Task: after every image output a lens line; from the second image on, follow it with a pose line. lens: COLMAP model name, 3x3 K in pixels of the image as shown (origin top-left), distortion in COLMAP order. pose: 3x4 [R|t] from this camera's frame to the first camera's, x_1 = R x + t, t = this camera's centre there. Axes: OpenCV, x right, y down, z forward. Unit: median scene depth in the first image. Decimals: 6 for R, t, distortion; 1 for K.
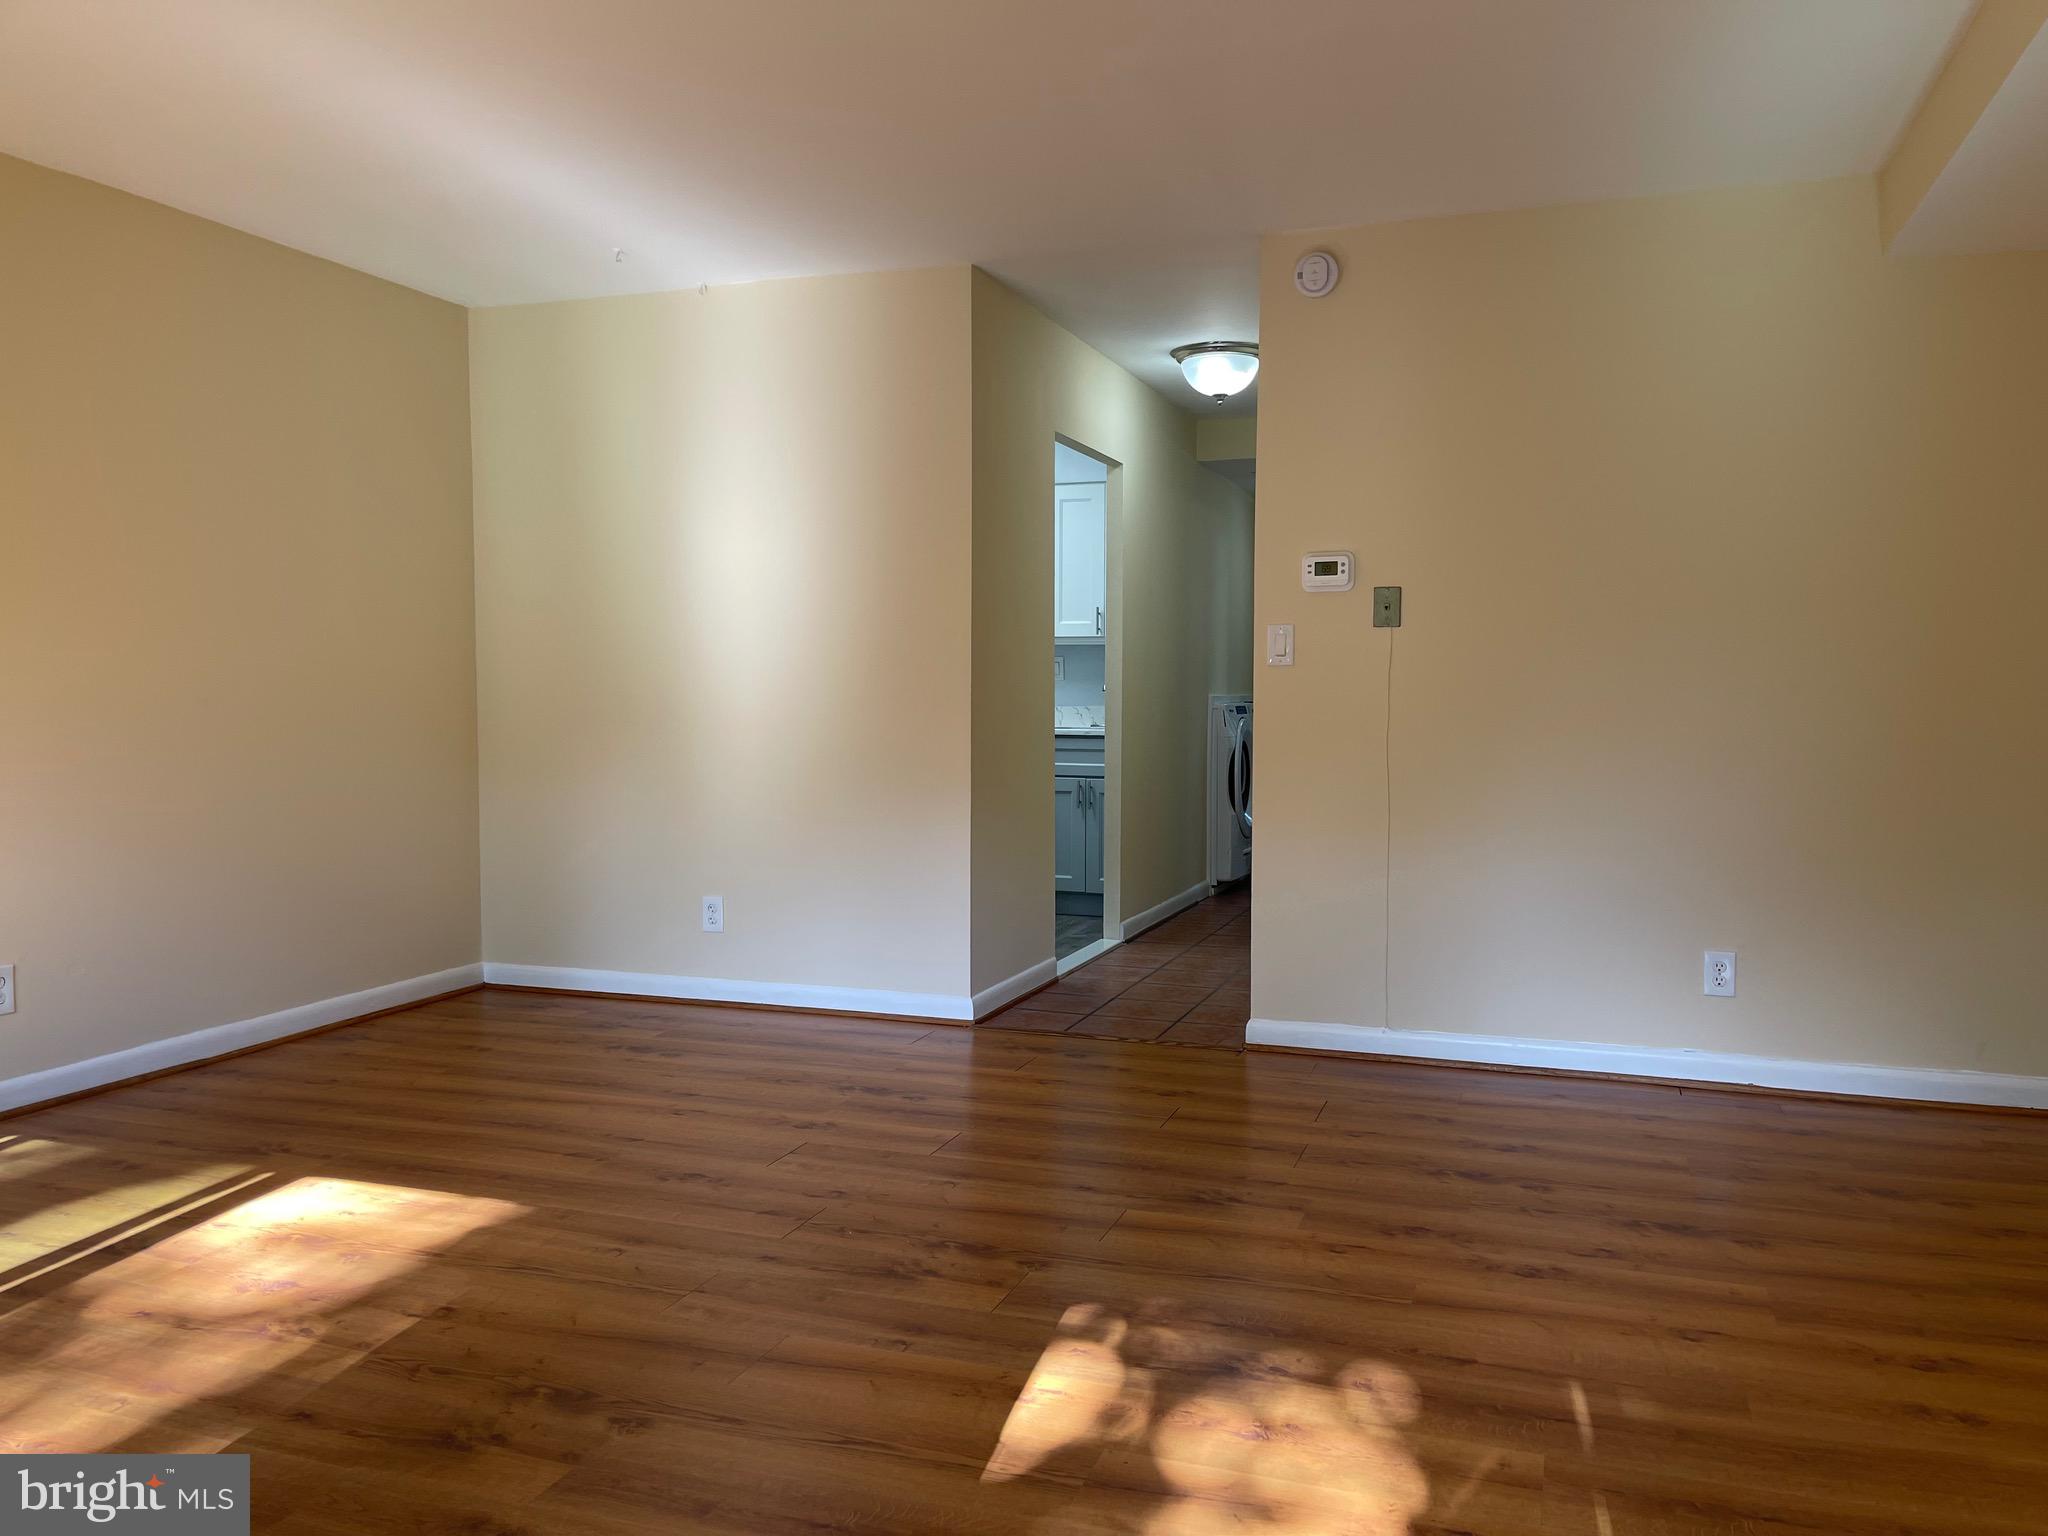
lens RADIAL K [[1517.3, 0, 1024.0], [0, 1517.3, 768.0], [0, 0, 1]] dist [0.079771, -0.117176]
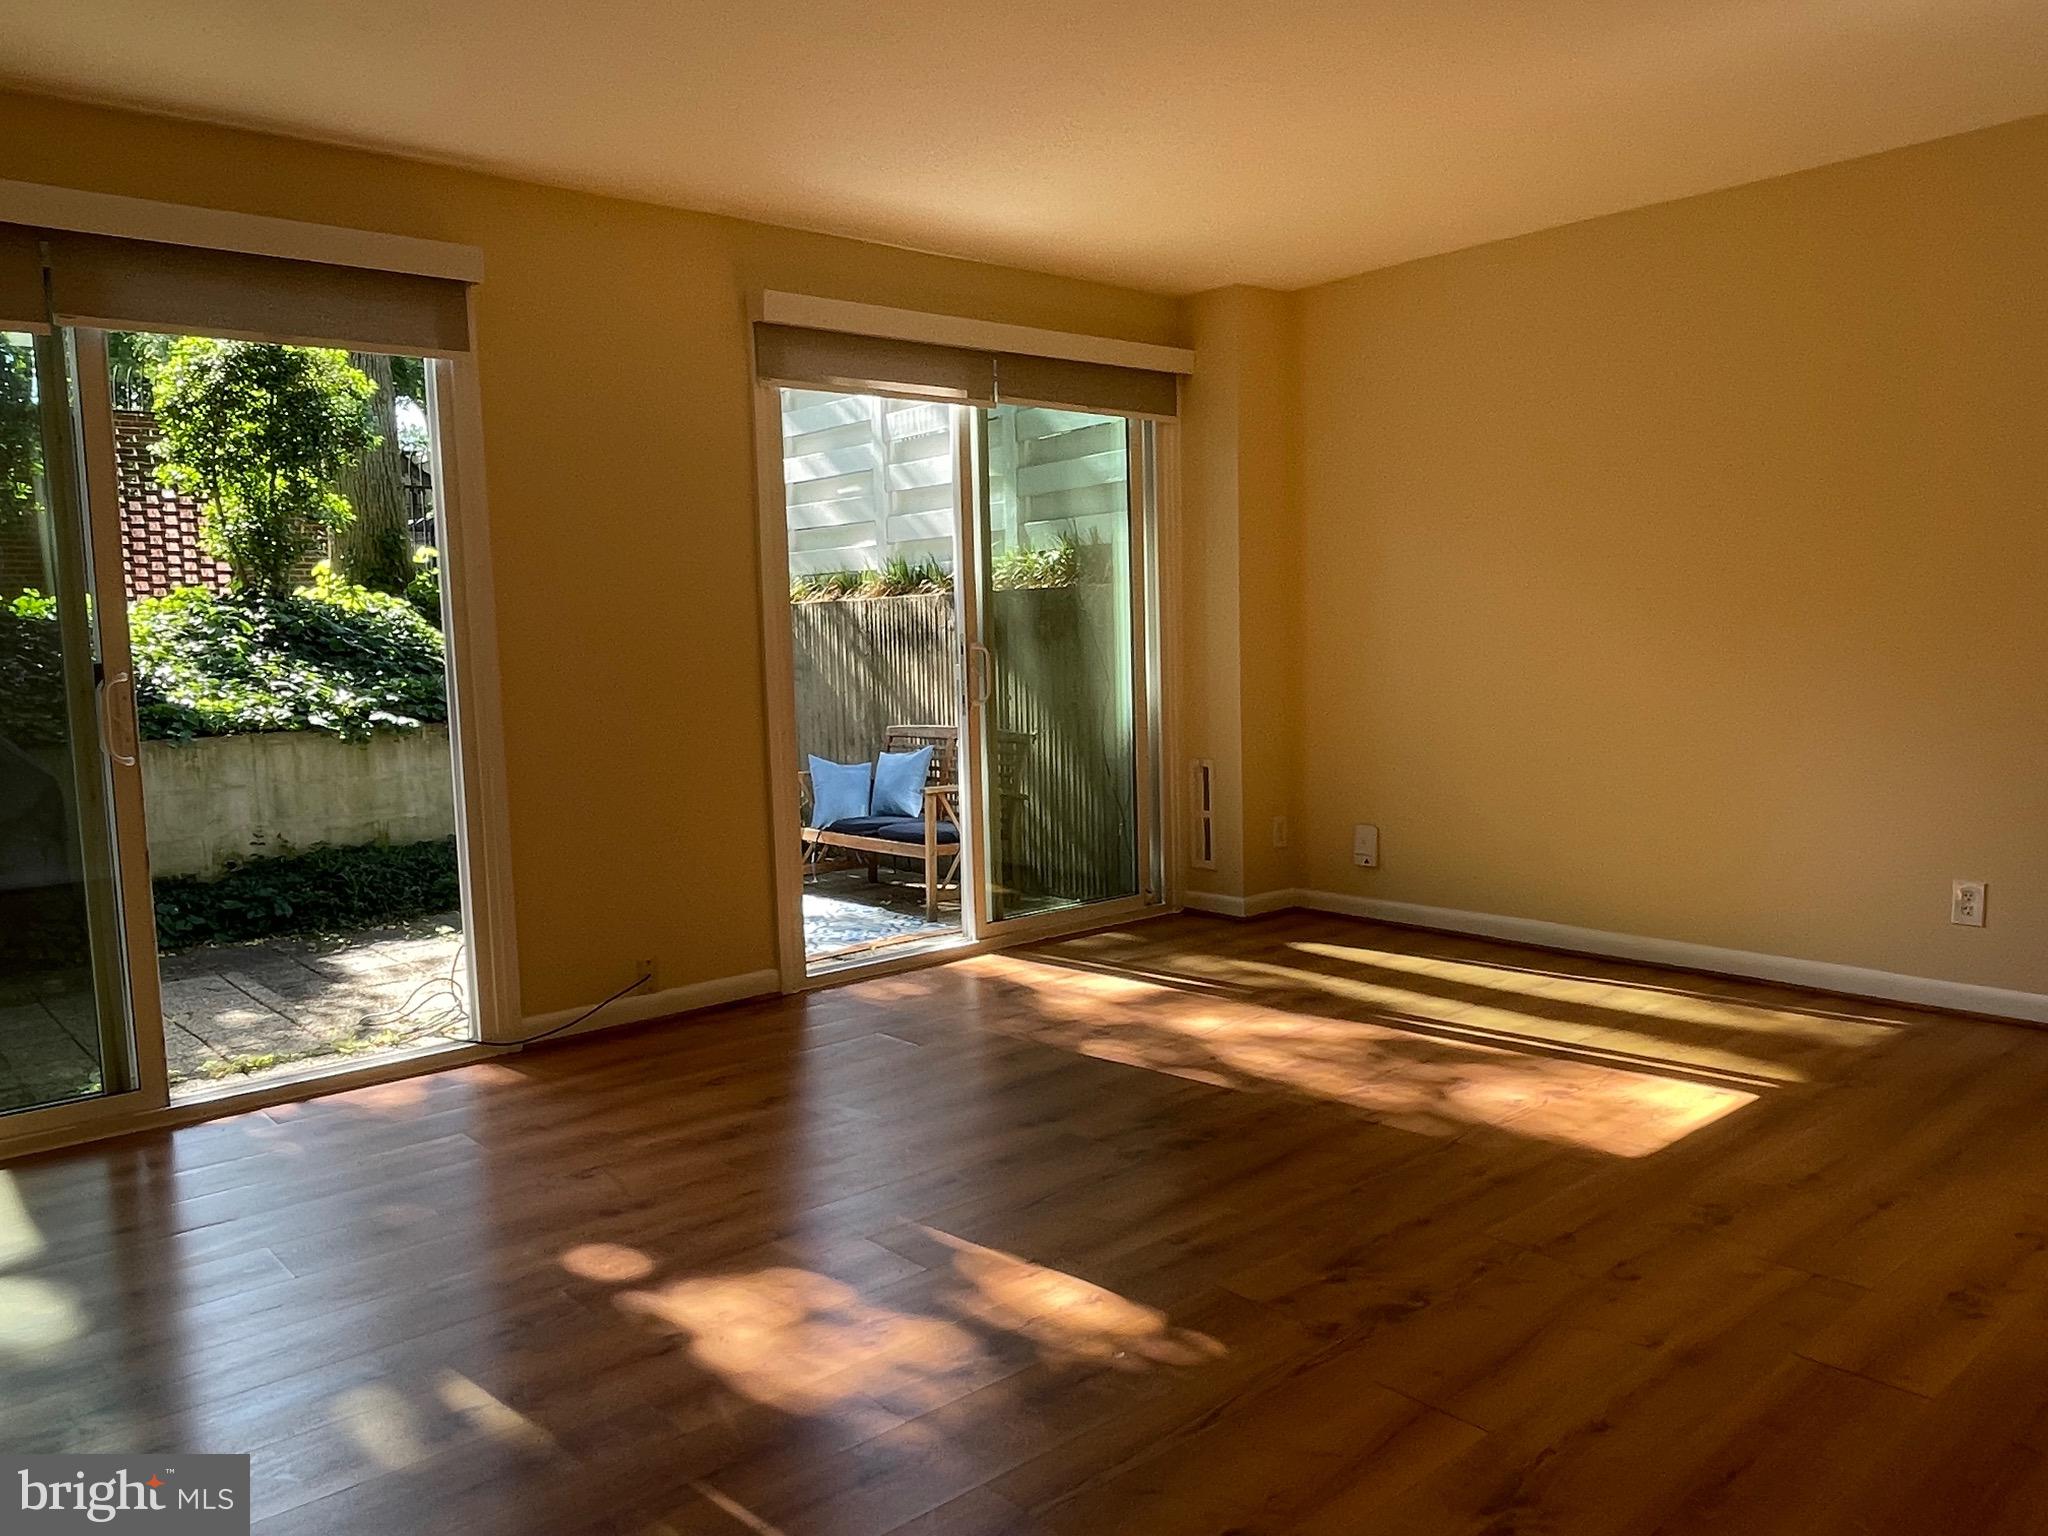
lens RADIAL K [[1488.2, 0, 1024.0], [0, 1488.2, 768.0], [0, 0, 1]] dist [0.015056, -0.027206]
pose [[-0.478767, 0.088025, -0.873518, 0.526847], [-0.024028, 0.993274, 0.113263, -0.050386], [0.877613, 0.075215, -0.473431, 0.822760]]
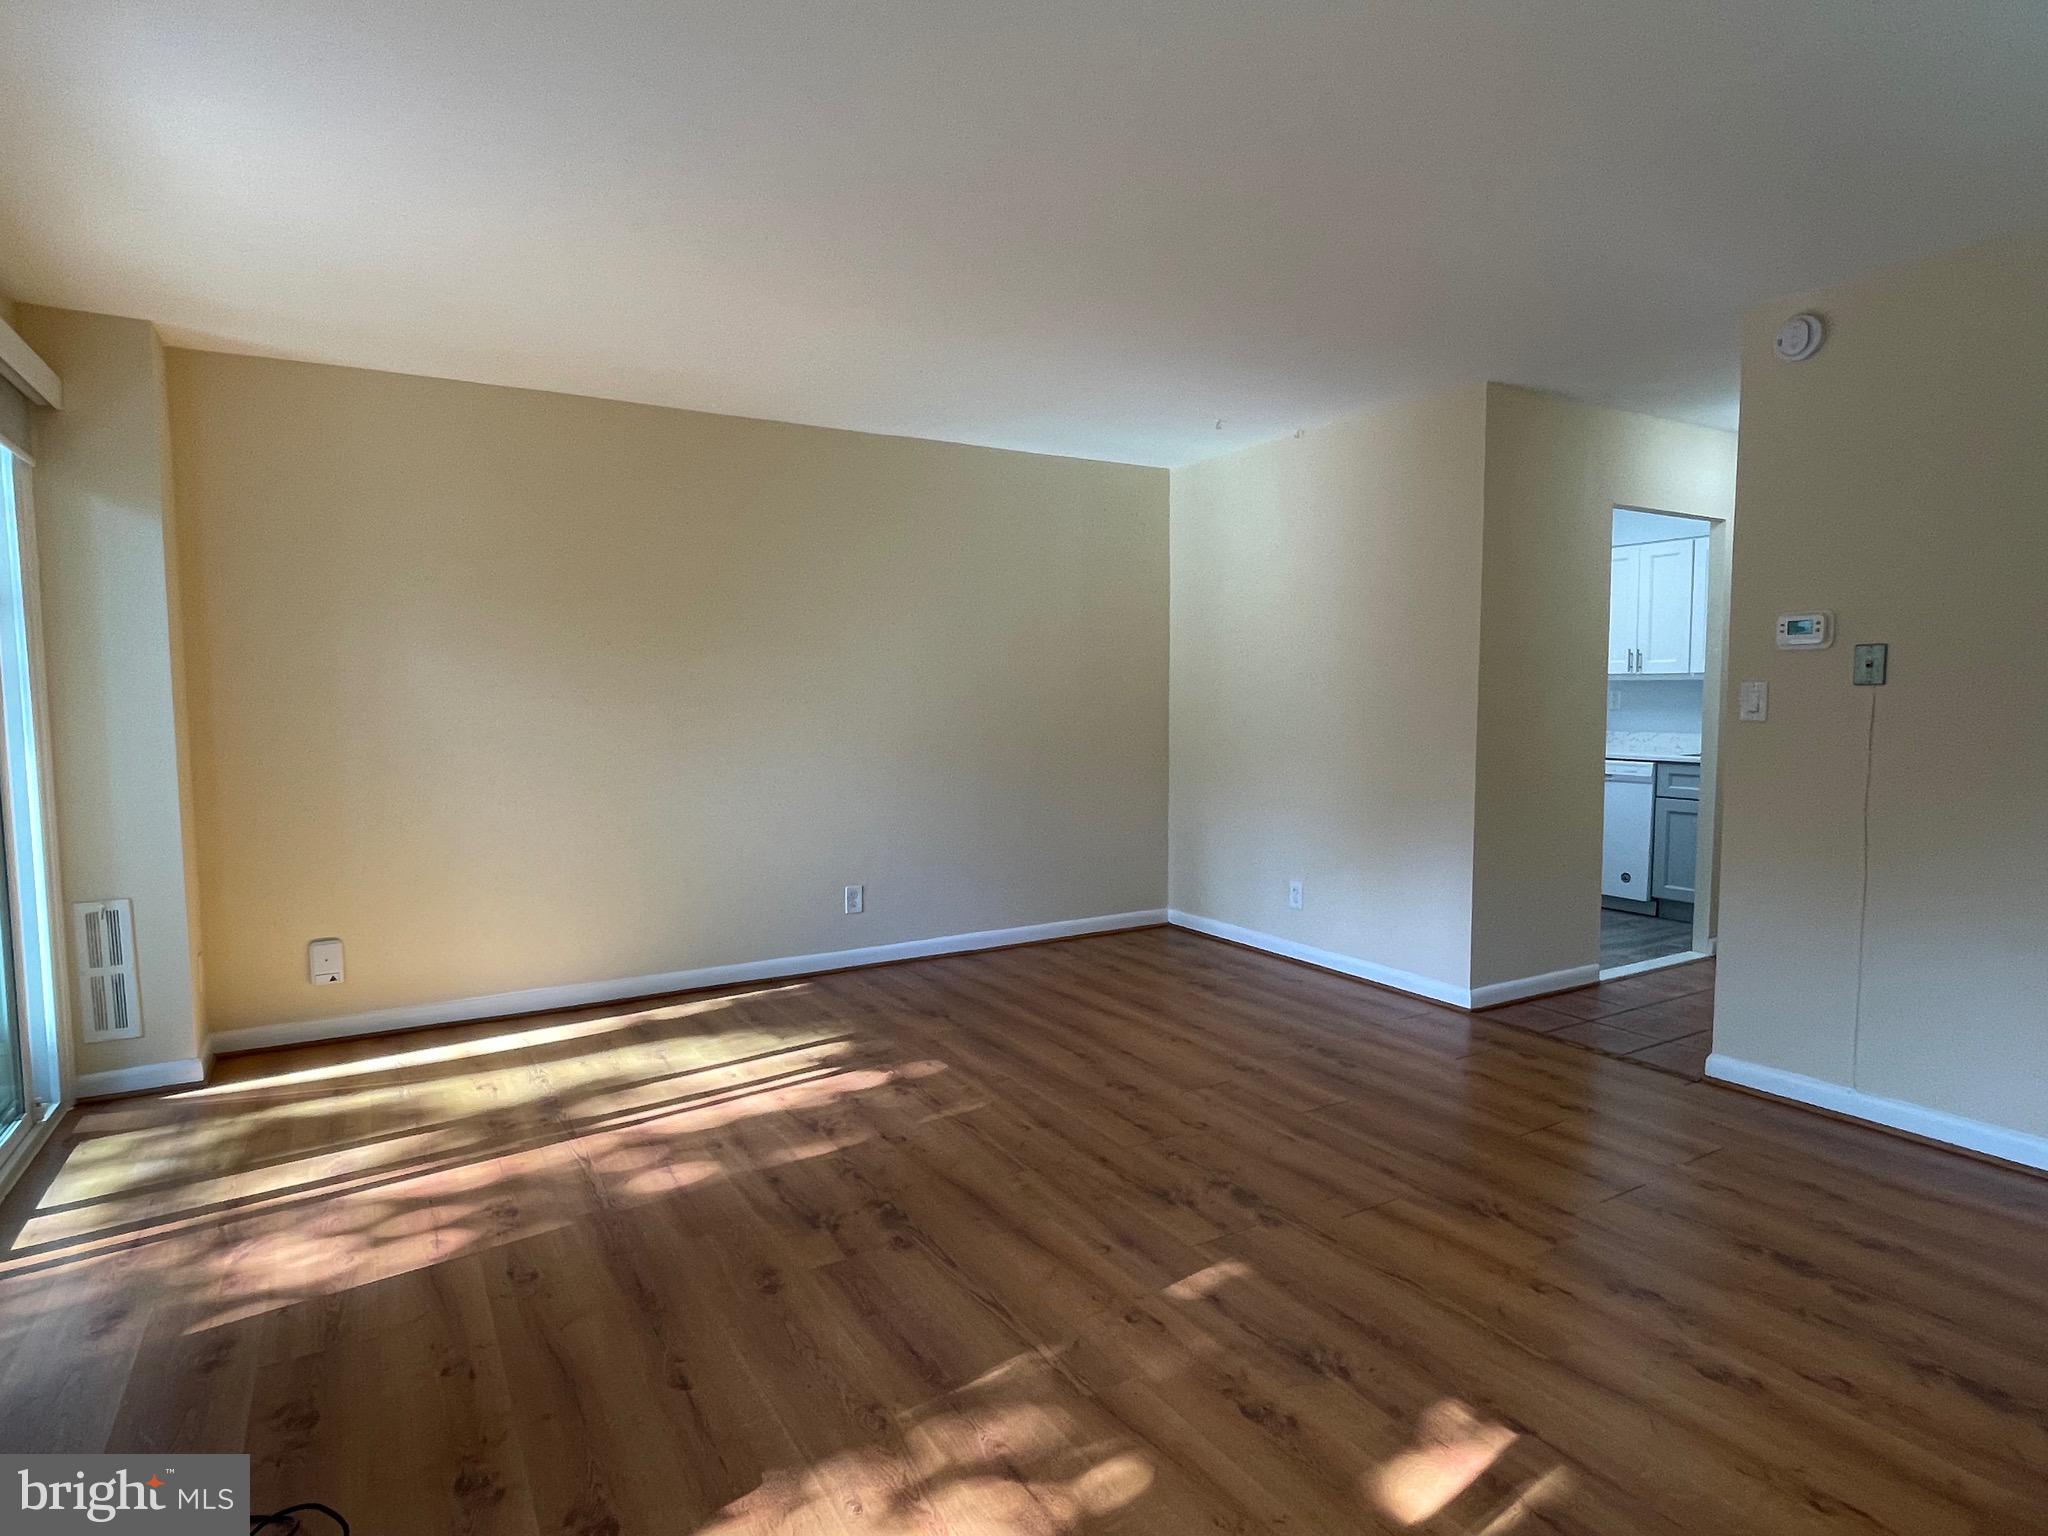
lens RADIAL K [[1100.8, 0, 1033.0], [0, 1100.8, 773.7], [0, 0, 1]] dist [0.000574, 0.000200]
pose [[0.782501, 0.042065, -0.621227, 0.270062], [-0.030243, 0.999105, 0.029558, -0.042008], [0.621914, -0.004342, 0.783073, 0.116599]]
